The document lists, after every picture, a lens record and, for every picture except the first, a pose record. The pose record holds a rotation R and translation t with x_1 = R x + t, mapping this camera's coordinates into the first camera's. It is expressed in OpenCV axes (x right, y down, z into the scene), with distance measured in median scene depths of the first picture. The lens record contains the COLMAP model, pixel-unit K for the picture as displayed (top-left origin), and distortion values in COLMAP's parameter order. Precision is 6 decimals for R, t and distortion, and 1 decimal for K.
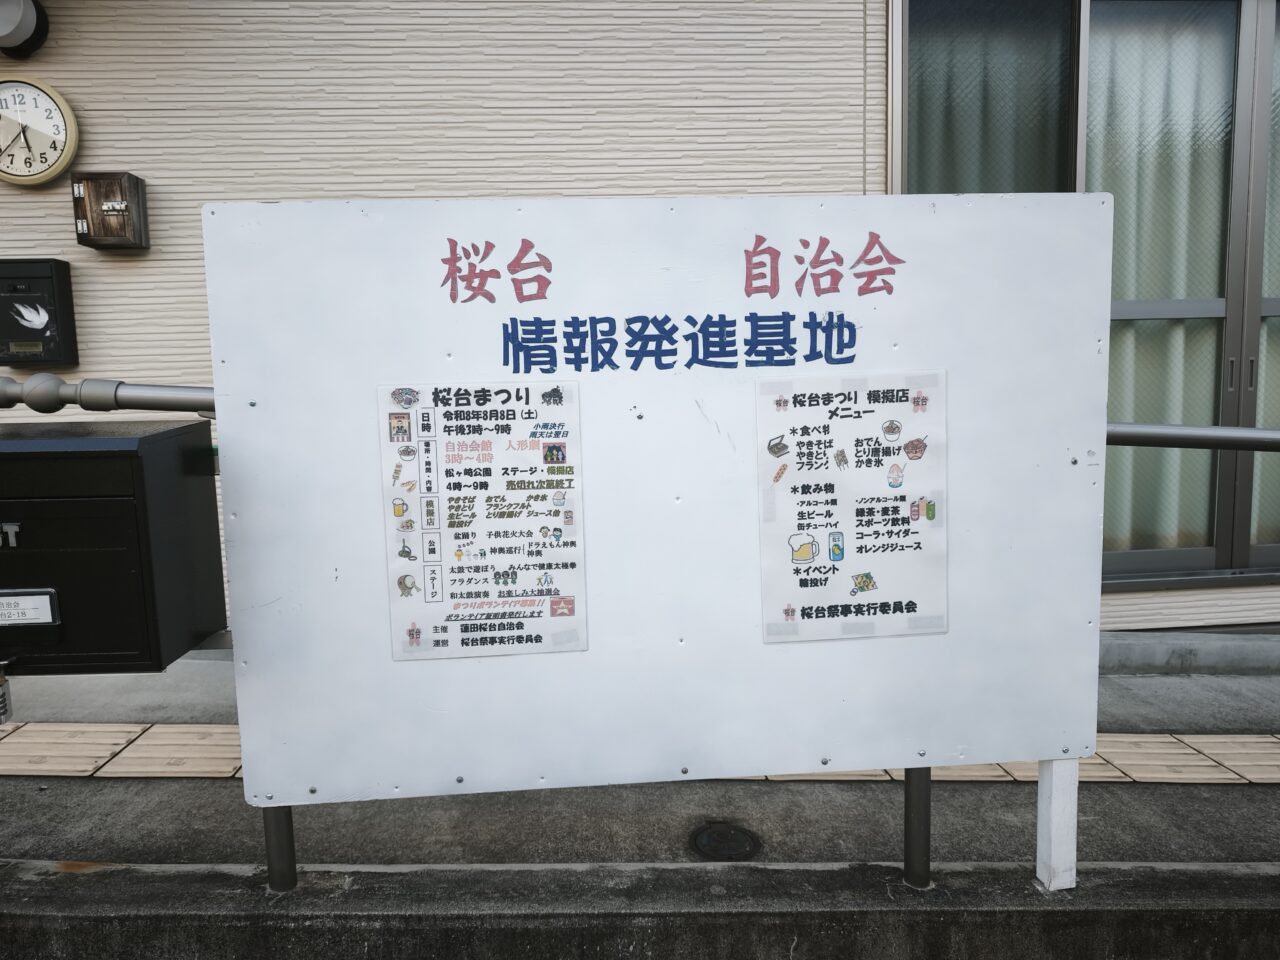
lens RADIAL K [[879.4, 0, 636.3], [0, 879.4, 486.0], [0, 0, 1]] dist [0.016944, -0.006692]
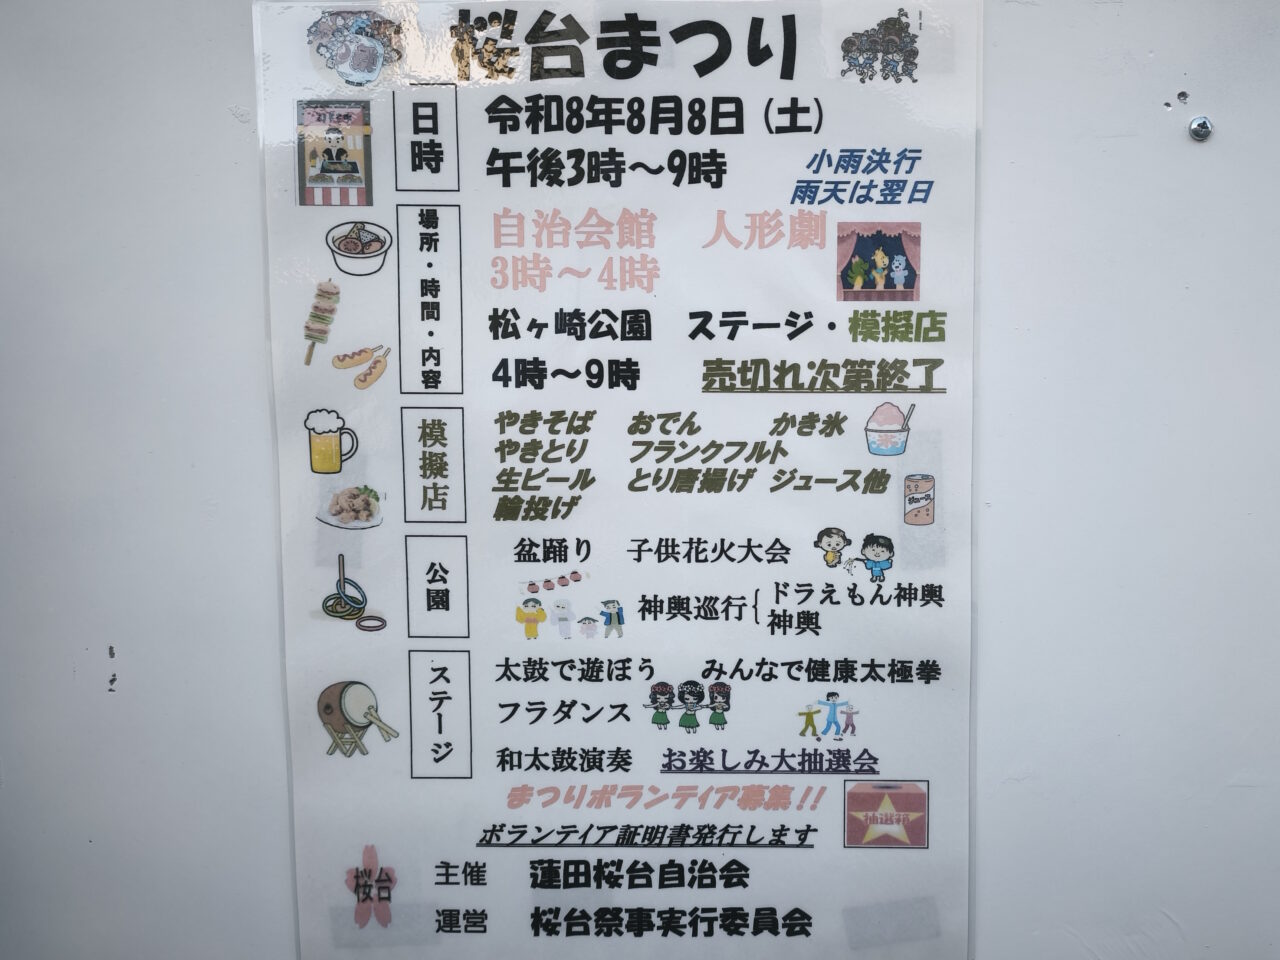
lens RADIAL K [[879.4, 0, 641.6], [0, 879.4, 482.0], [0, 0, 1]] dist [0.016944, -0.006692]
pose [[0.987407, 0.021188, -0.156774, -0.120580], [-0.027361, 0.998929, -0.037324, 0.043578], [0.155815, 0.041143, 0.986929, 0.711271]]
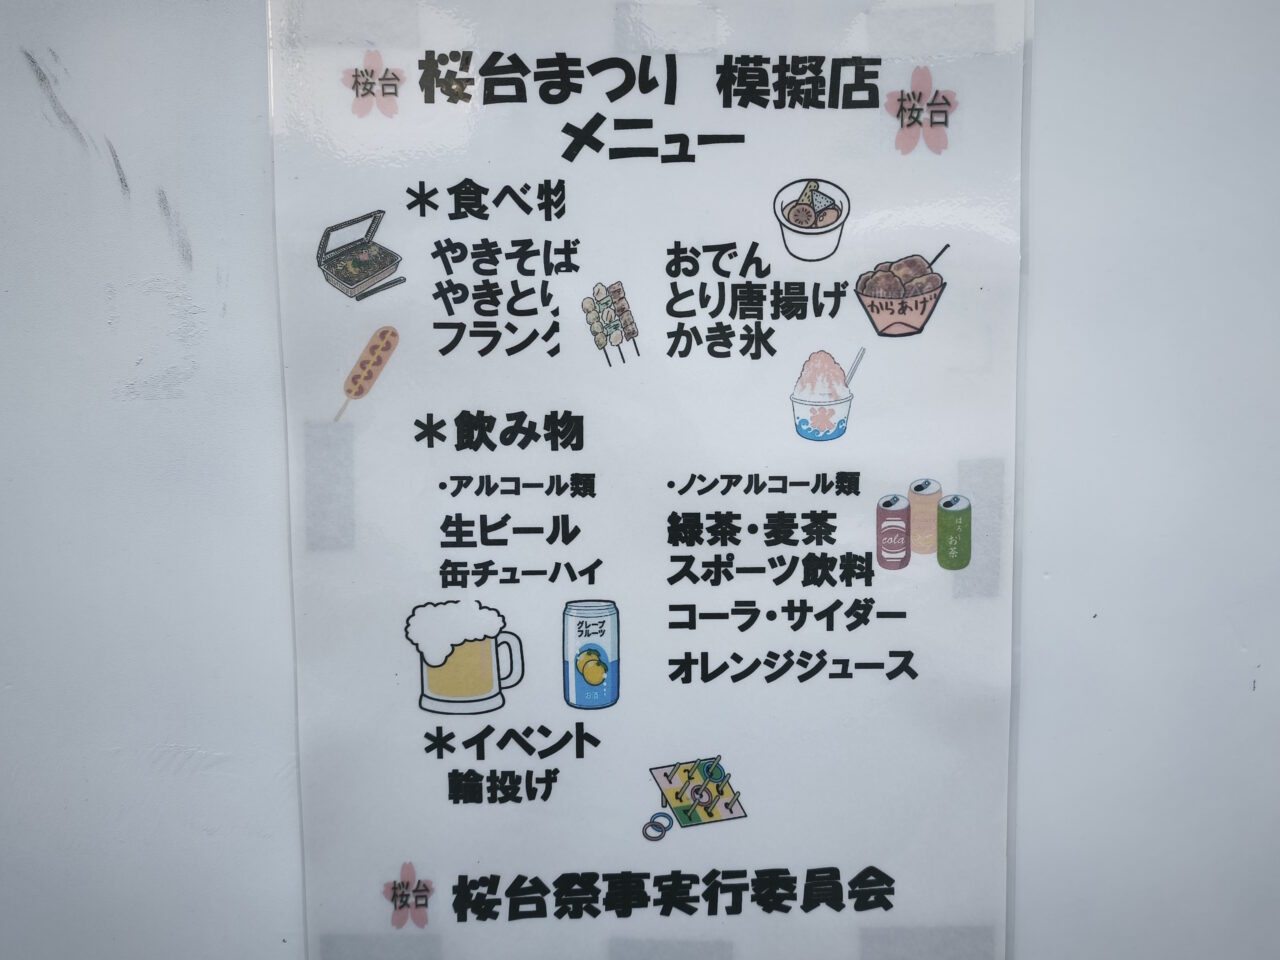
lens RADIAL K [[879.4, 0, 641.5], [0, 879.4, 482.2], [0, 0, 1]] dist [0.016944, -0.006692]
pose [[0.998746, 0.040270, -0.029746, 0.253014], [-0.041550, 0.998178, -0.043753, 0.028614], [0.027930, 0.044934, 0.998599, 0.748086]]
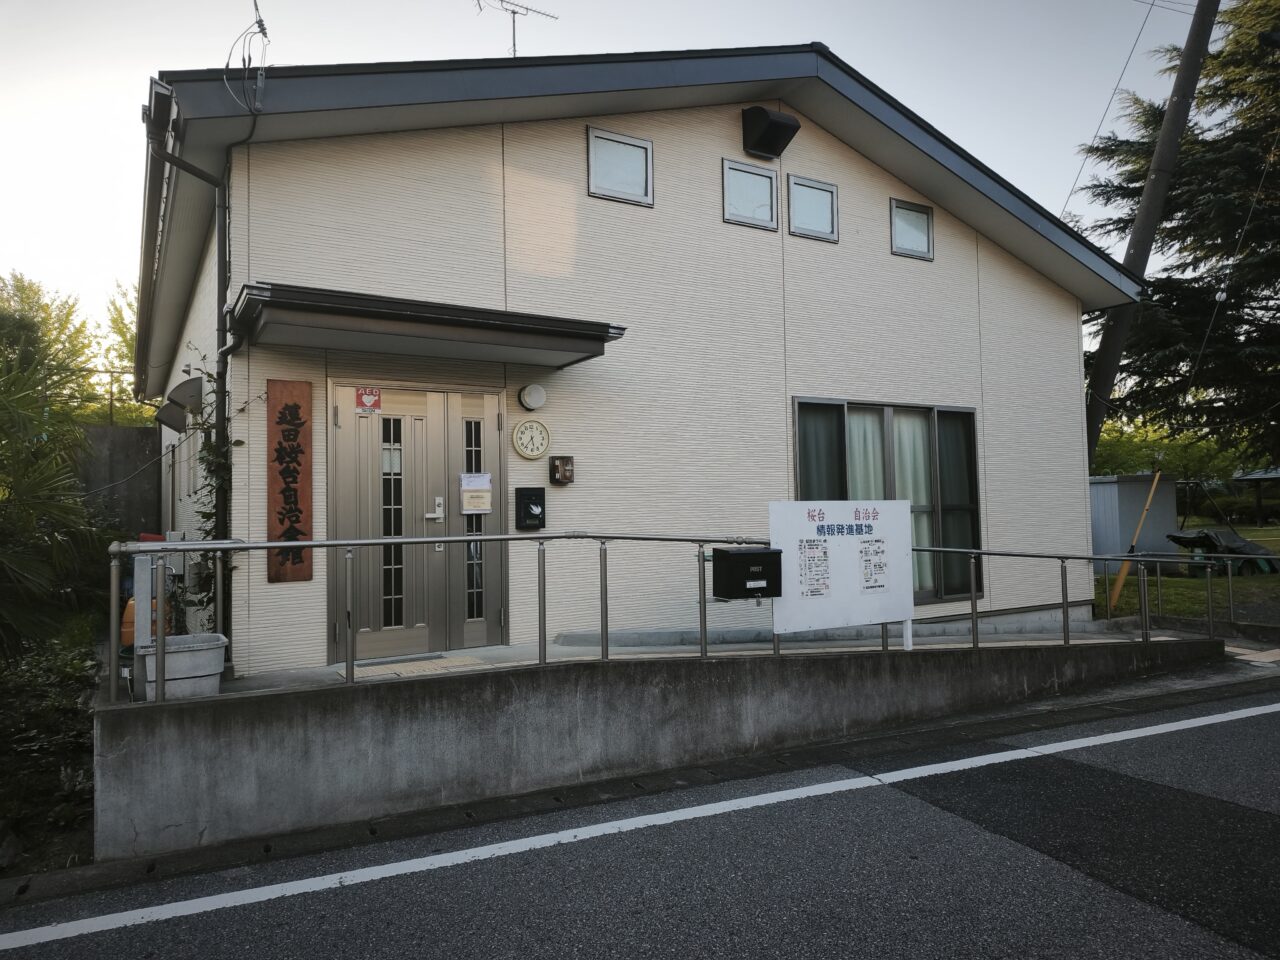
lens RADIAL K [[879.4, 0, 637.4], [0, 879.4, 475.9], [0, 0, 1]] dist [0.016944, -0.006692]
pose [[0.896149, 0.031118, 0.442662, -3.035202], [0.043847, 0.986447, -0.158110, 0.249809], [-0.441583, 0.161100, 0.882639, -2.722444]]
